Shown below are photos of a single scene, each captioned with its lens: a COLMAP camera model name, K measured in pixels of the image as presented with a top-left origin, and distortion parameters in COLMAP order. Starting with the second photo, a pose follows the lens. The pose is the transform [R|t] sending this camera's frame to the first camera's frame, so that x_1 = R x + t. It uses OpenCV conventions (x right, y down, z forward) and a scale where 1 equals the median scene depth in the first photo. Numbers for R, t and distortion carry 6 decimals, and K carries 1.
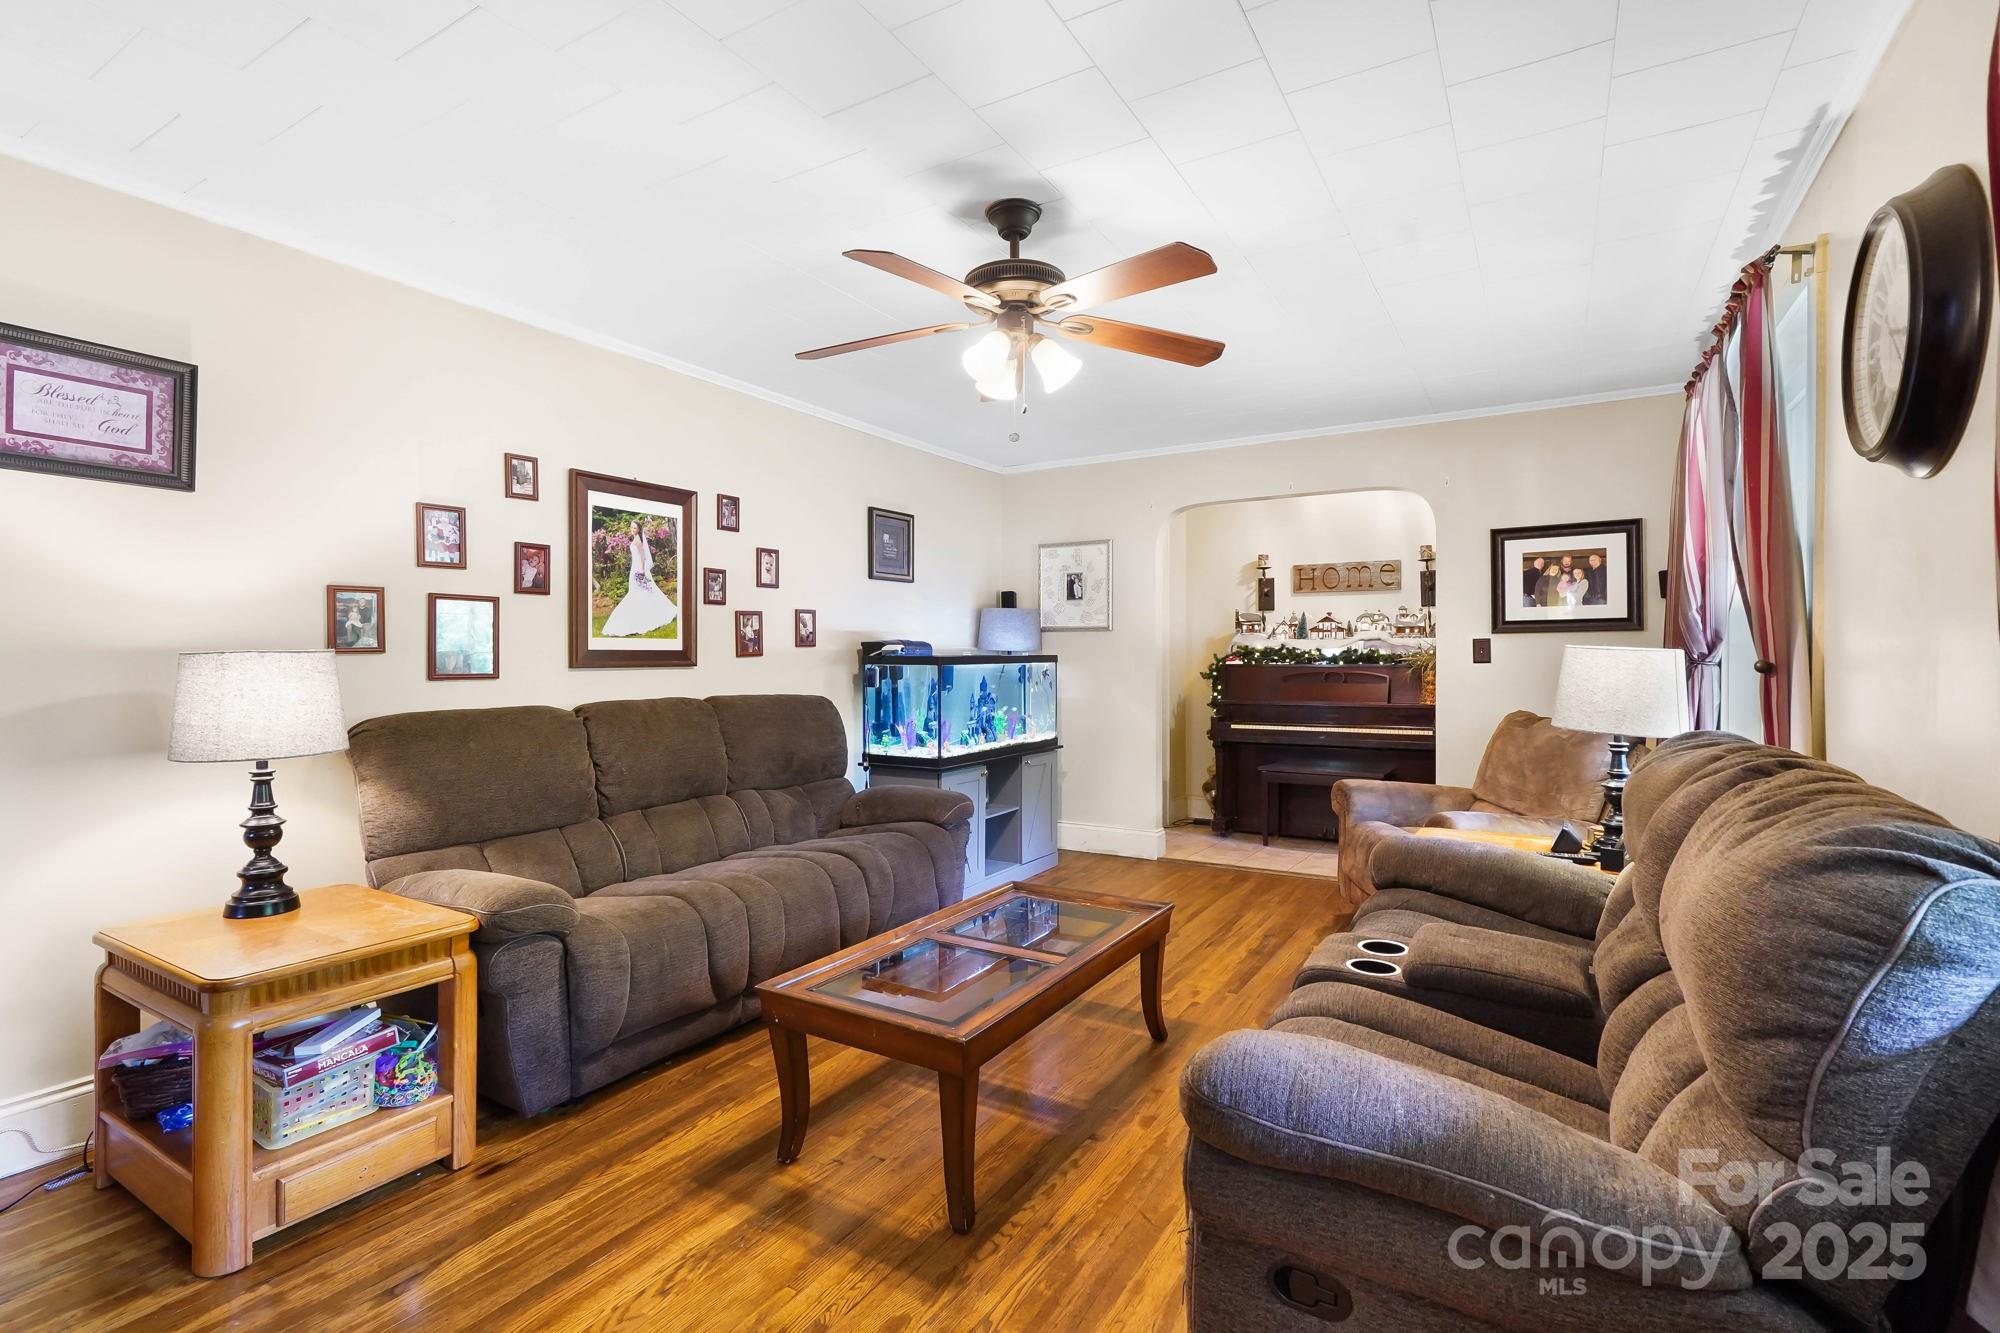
lens RADIAL K [[921.4, 0, 1000.0], [0, 921.4, 666.5], [0, 0, 1]] dist [-0.002656, -0.000347]
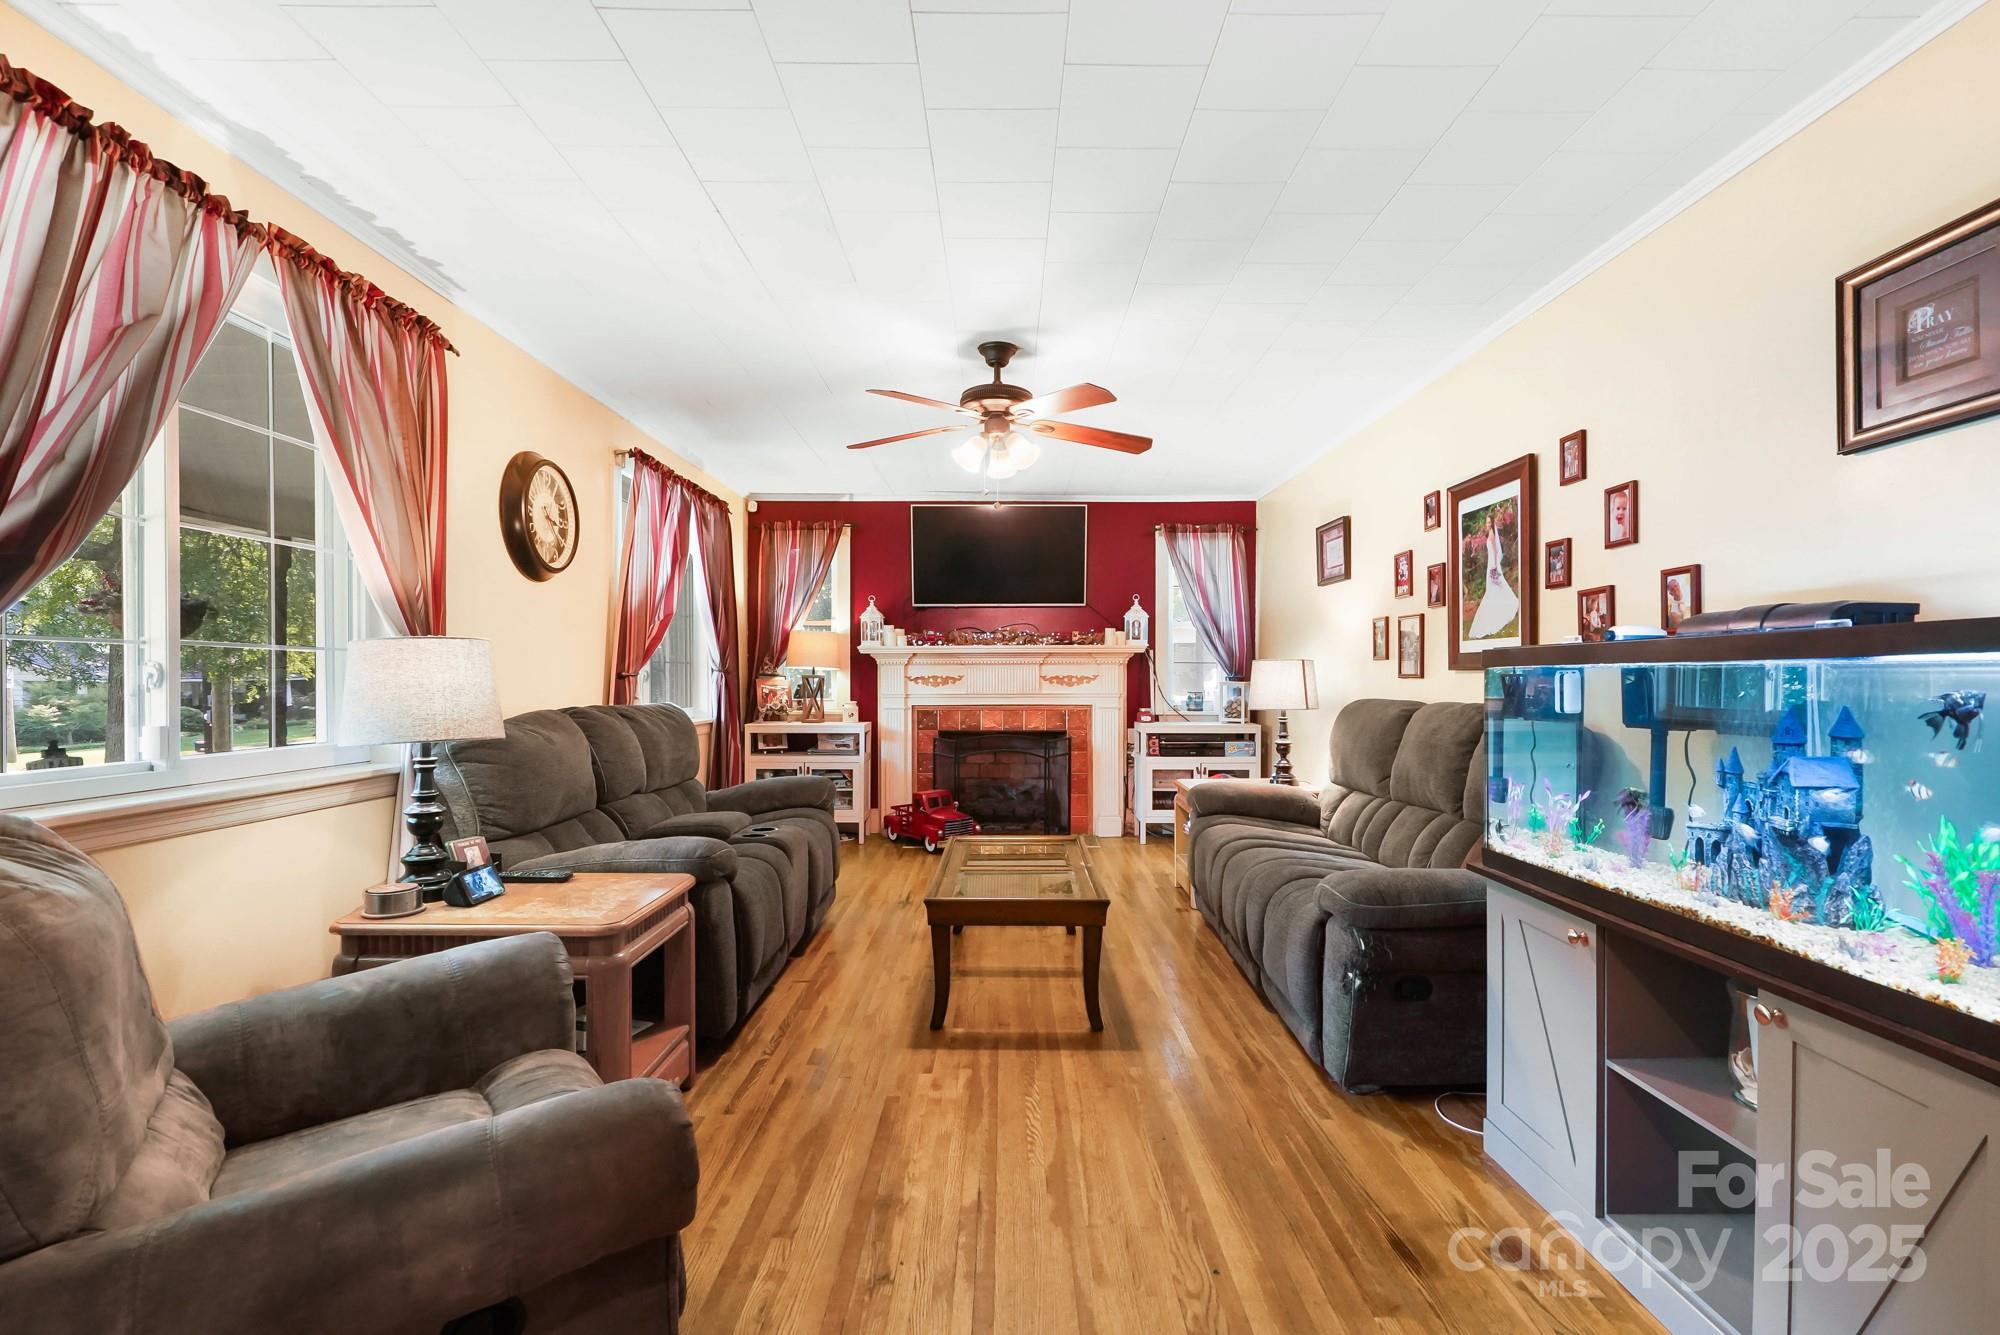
lens RADIAL K [[921.4, 0, 1000.0], [0, 921.4, 667.5], [0, 0, 1]] dist [-0.002656, -0.000347]
pose [[-0.859839, -0.001709, -0.510562, 0.481240], [-0.003431, 0.999991, 0.002431, -0.001943], [0.510553, 0.003842, -0.859837, 1.447250]]
